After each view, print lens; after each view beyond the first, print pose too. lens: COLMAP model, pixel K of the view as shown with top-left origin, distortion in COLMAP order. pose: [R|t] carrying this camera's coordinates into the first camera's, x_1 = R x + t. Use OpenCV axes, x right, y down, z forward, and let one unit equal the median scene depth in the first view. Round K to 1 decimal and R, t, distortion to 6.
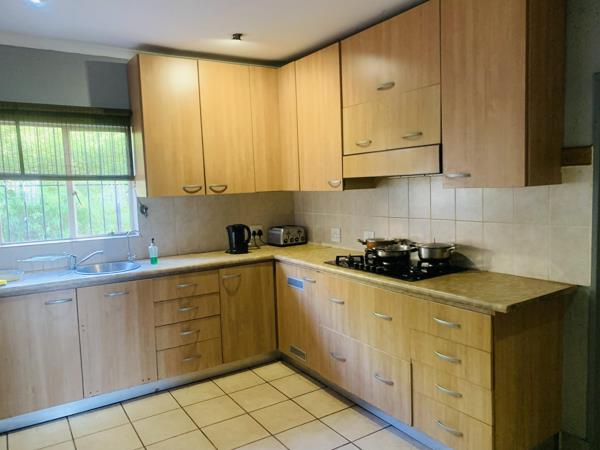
lens RADIAL K [[462.8, 0, 300.4], [0, 462.8, 222.9], [0, 0, 1]] dist [0.034519, -0.016688]
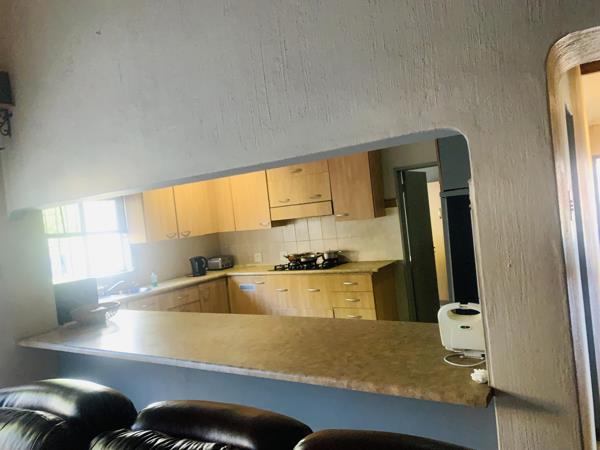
lens RADIAL K [[462.8, 0, 299.5], [0, 462.8, 225.8], [0, 0, 1]] dist [0.034519, -0.016688]
pose [[0.904452, -0.072636, 0.420345, -0.540123], [0.110011, 0.991781, -0.065328, 0.045758], [-0.412146, 0.105328, 0.905009, -0.597746]]
